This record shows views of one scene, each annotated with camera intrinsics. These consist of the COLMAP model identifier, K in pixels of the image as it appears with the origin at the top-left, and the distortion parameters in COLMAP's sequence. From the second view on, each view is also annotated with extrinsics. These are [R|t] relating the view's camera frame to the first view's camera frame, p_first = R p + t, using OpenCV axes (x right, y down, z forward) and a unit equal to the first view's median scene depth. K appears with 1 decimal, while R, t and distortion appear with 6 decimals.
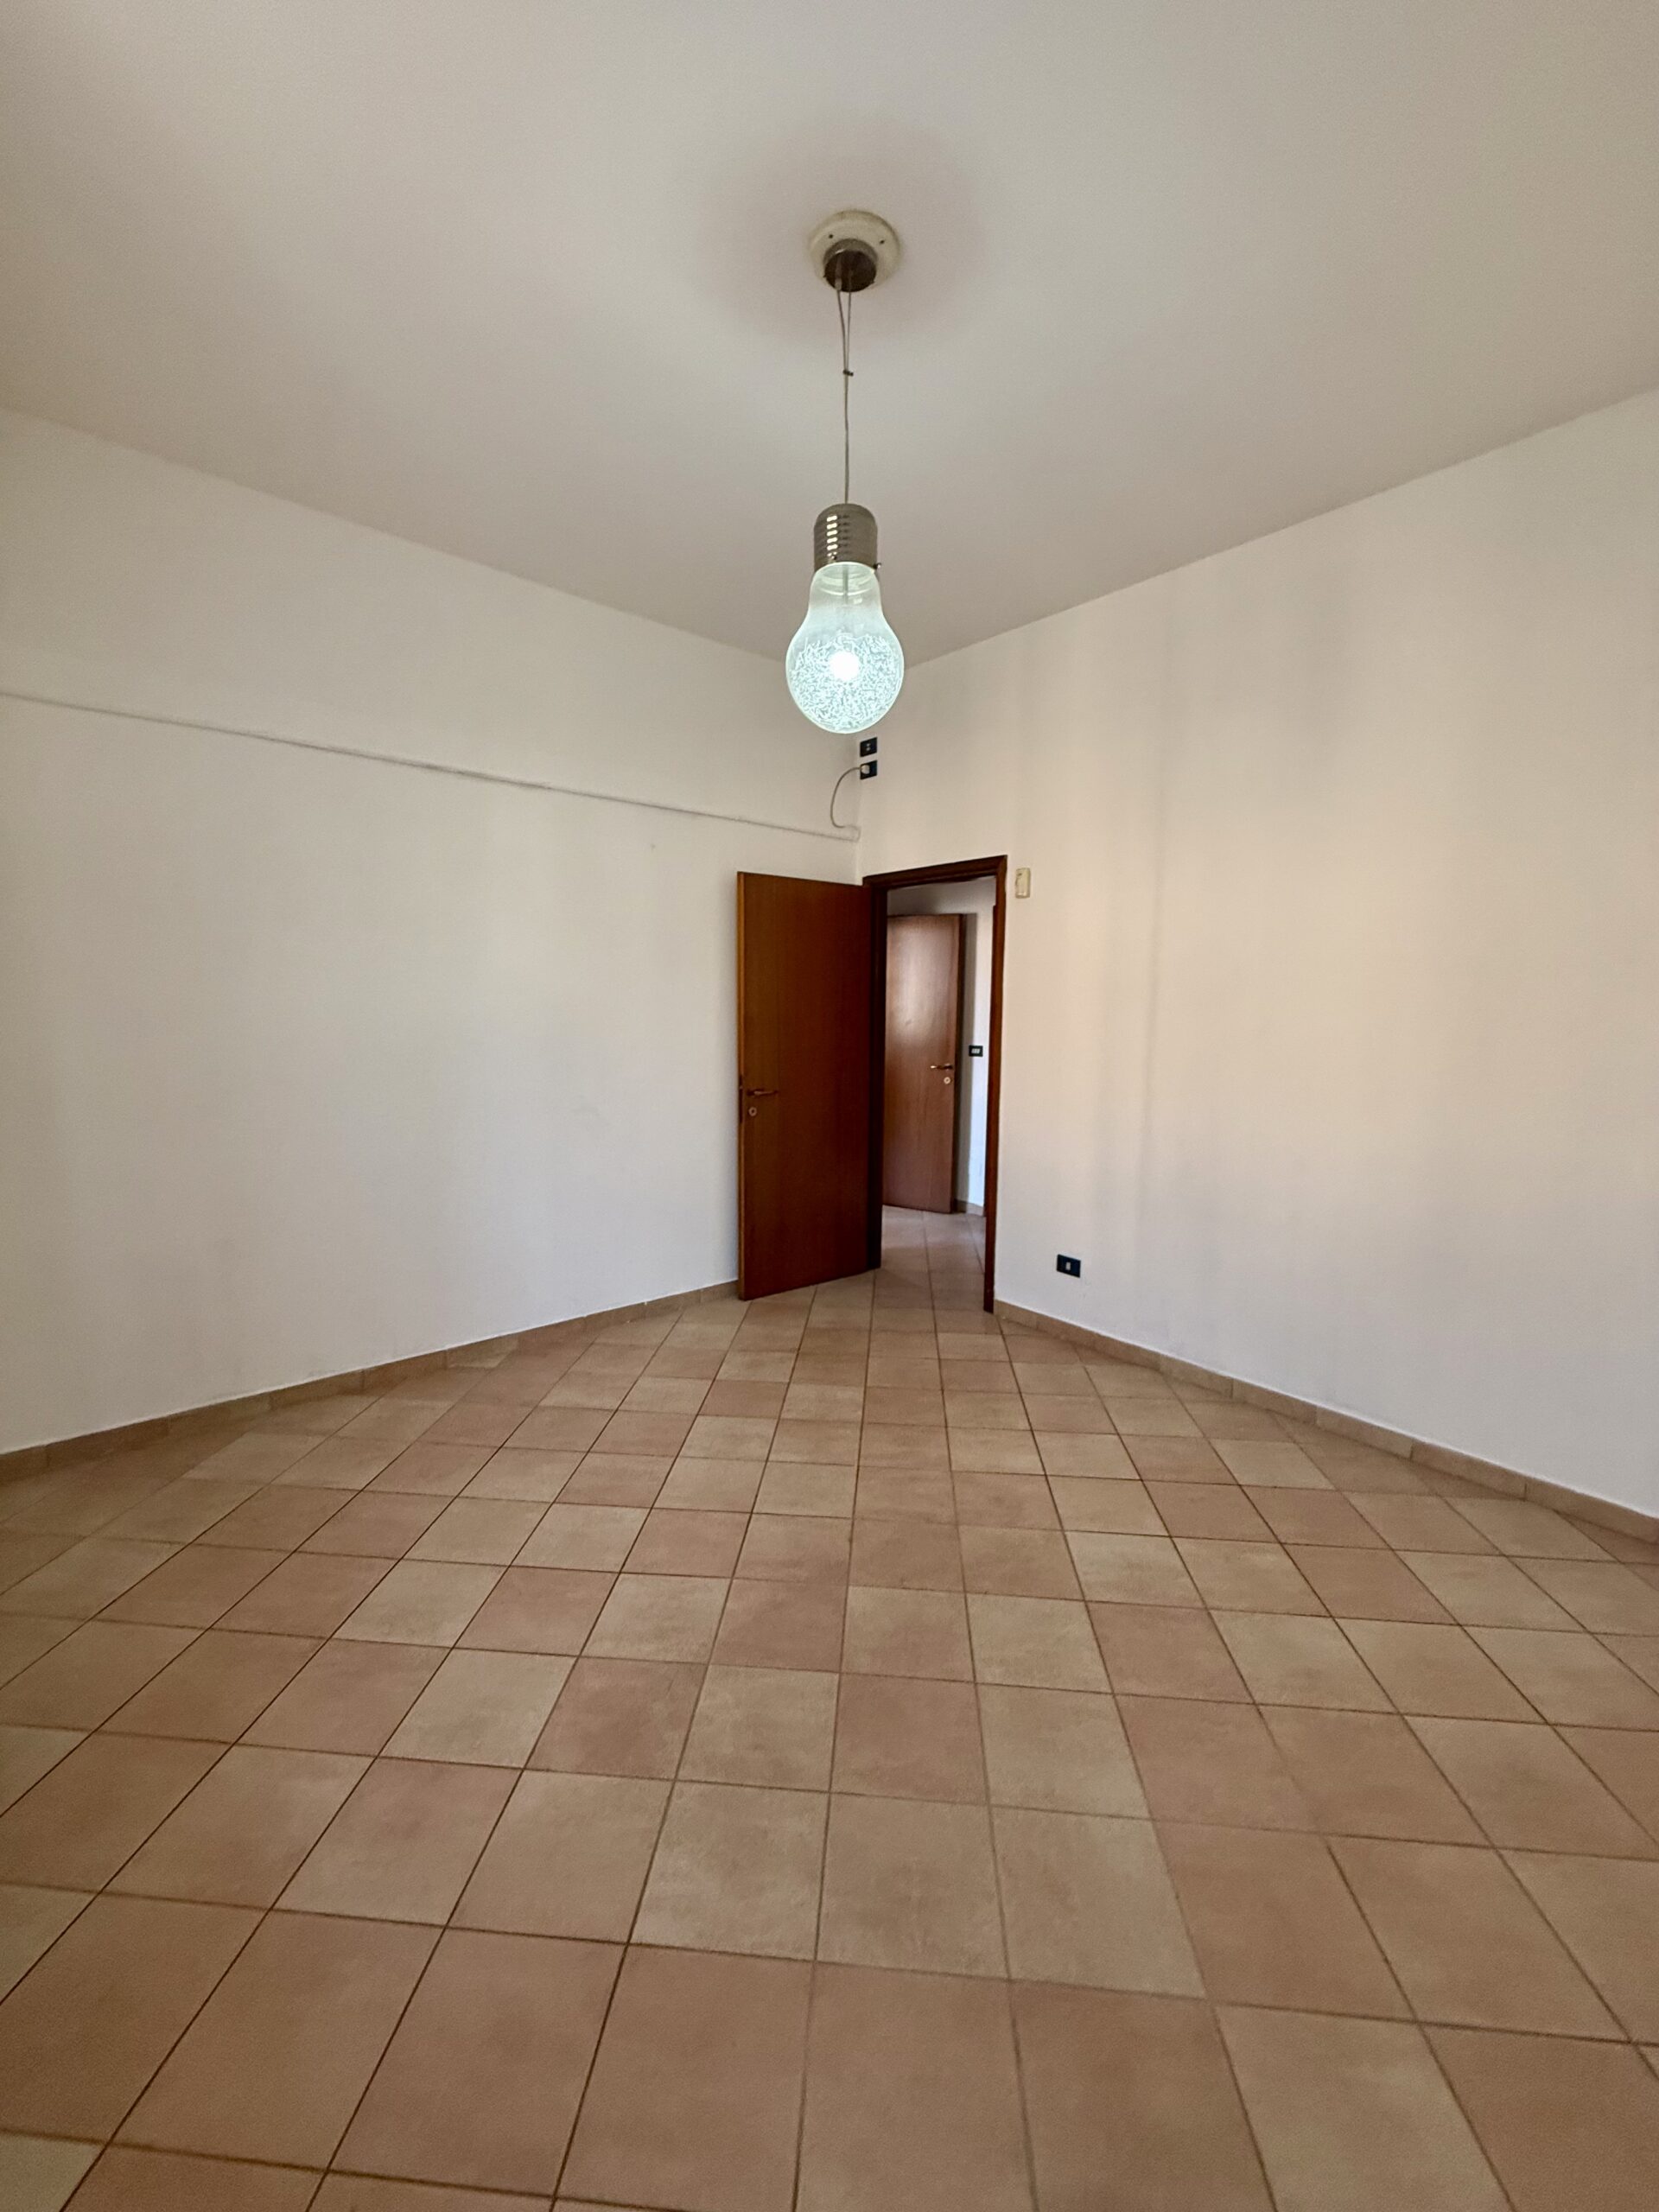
lens RADIAL K [[883.6, 0, 829.4], [0, 883.6, 1096.8], [0, 0, 1]] dist [-0.001966, 0.000085]
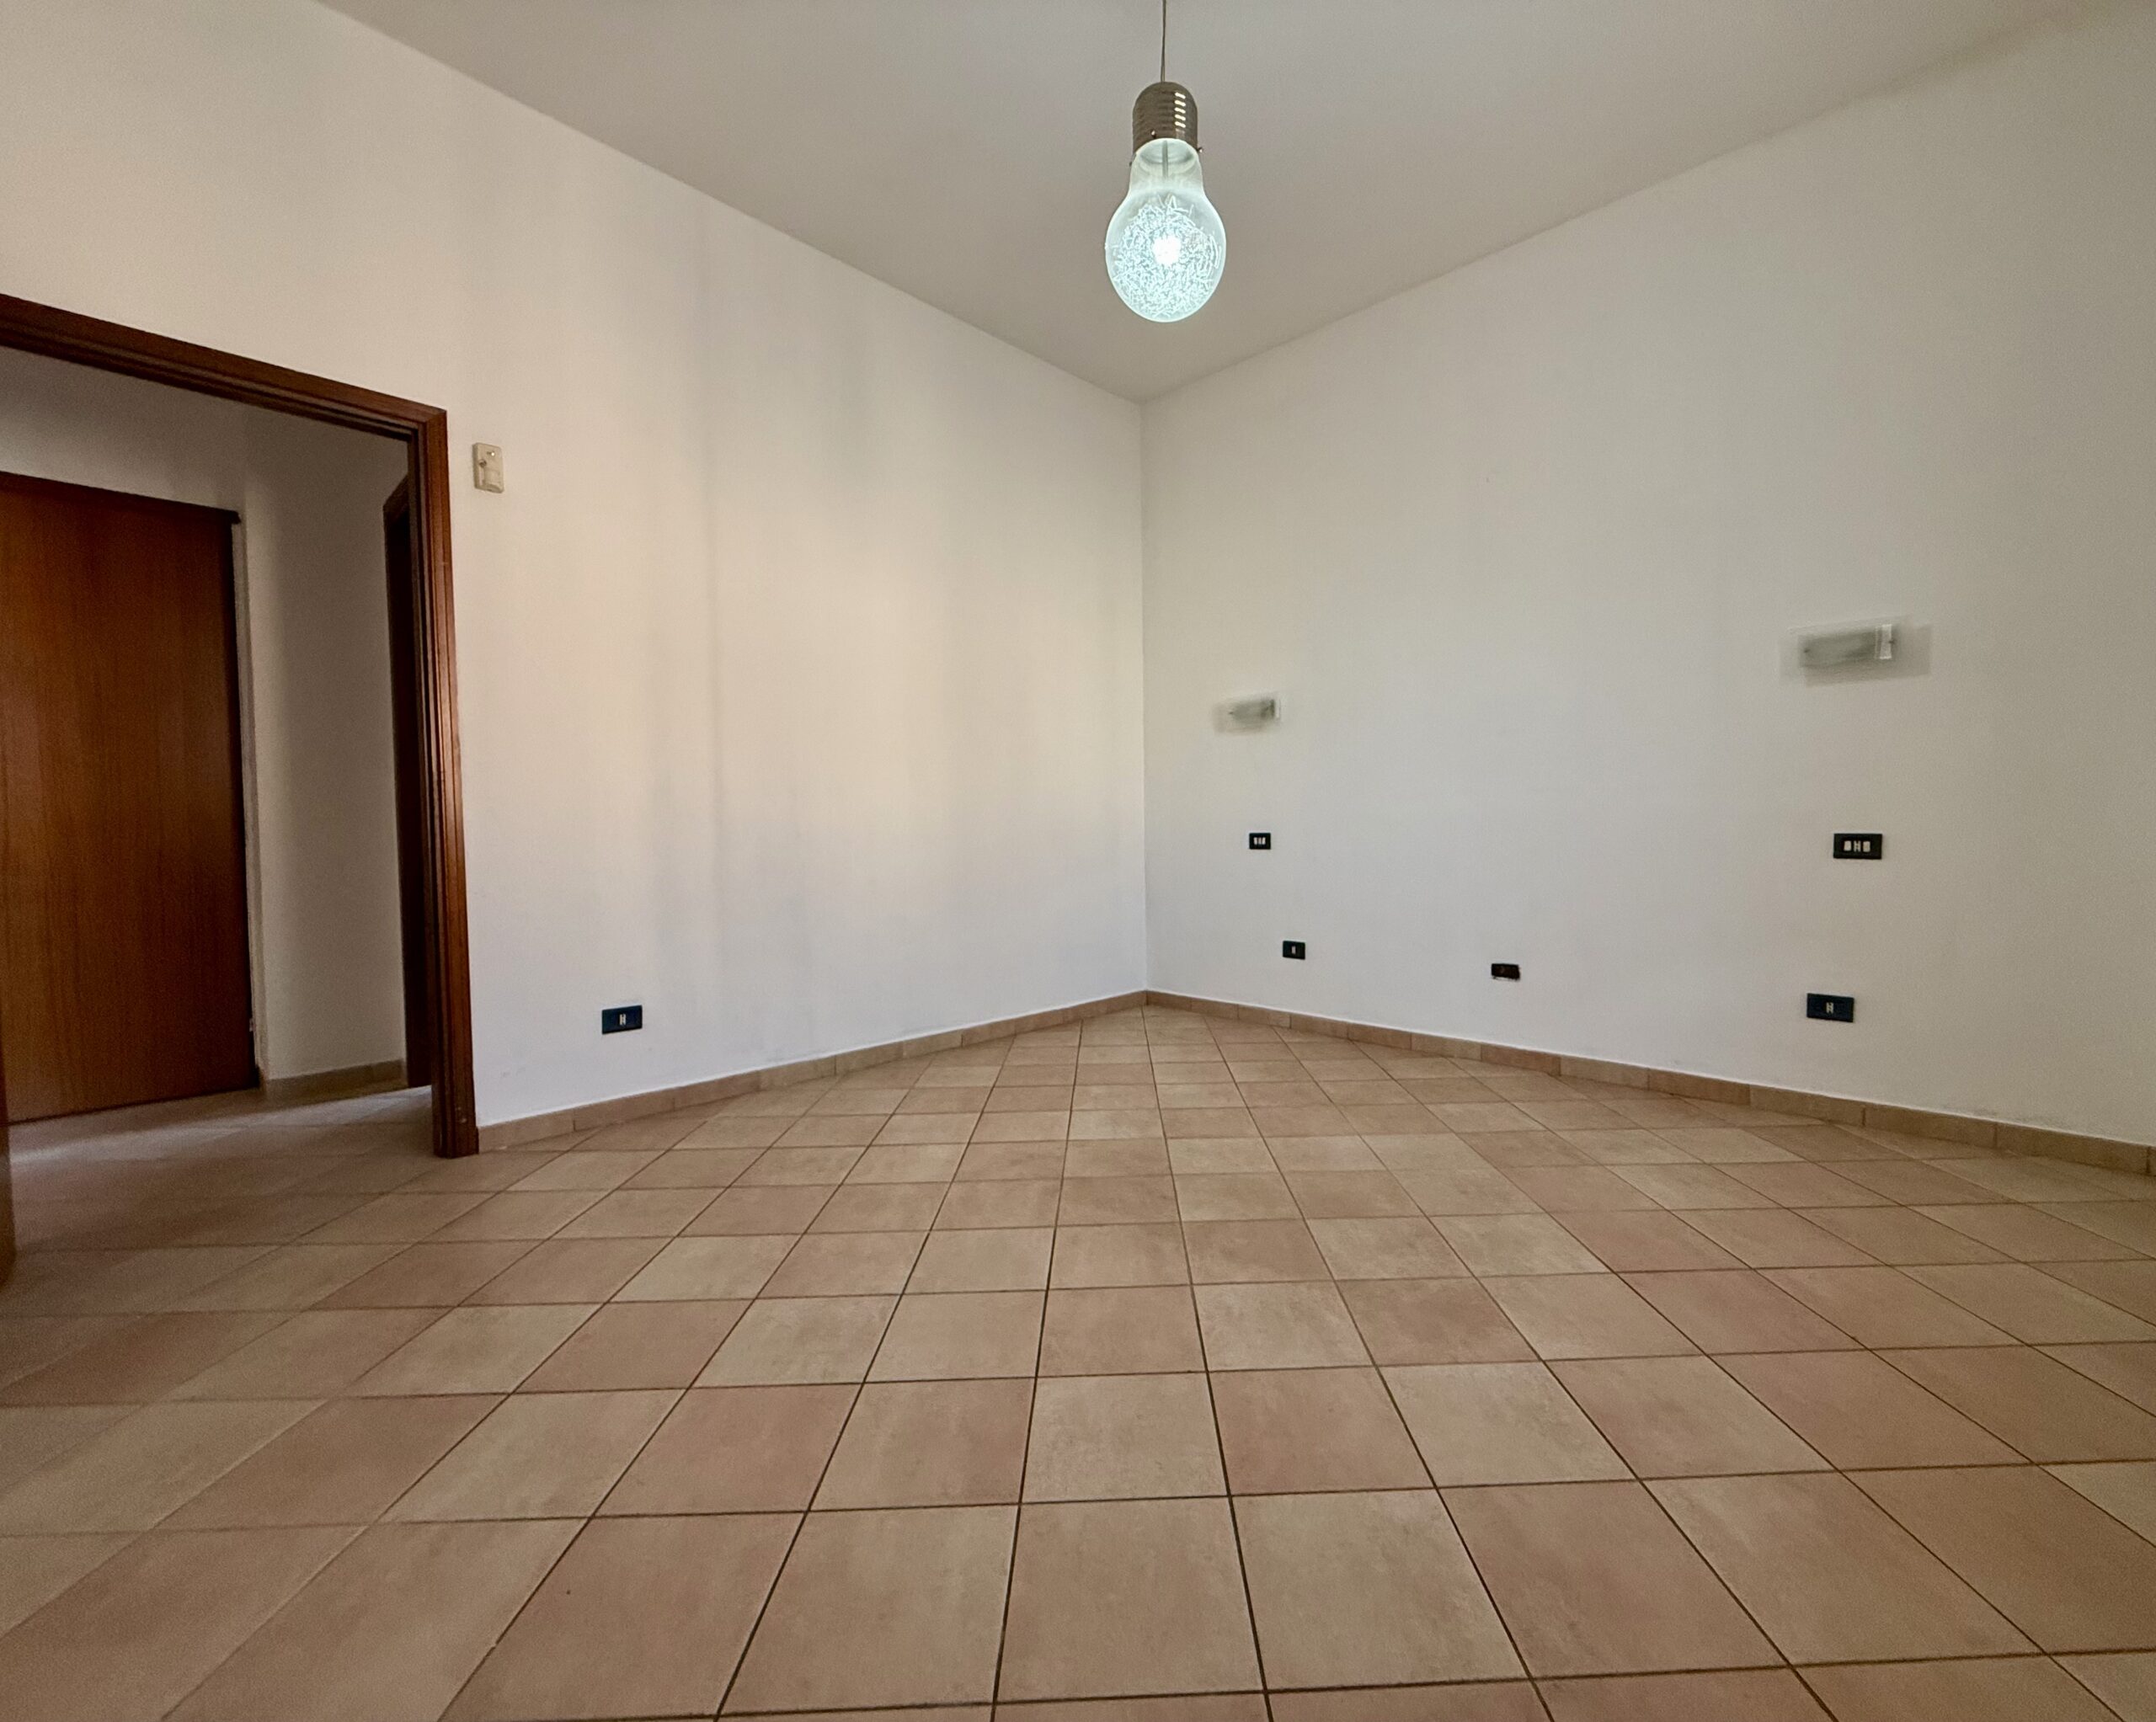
lens RADIAL K [[979.8, 0, 1078.4], [0, 979.8, 894.7], [0, 0, 1]] dist [-0.000460, 0.000406]
pose [[-0.114786, -0.065576, 0.991223, -0.951249], [0.115941, 0.990115, 0.078929, 0.109938], [-0.986601, 0.123983, -0.106049, 1.142822]]
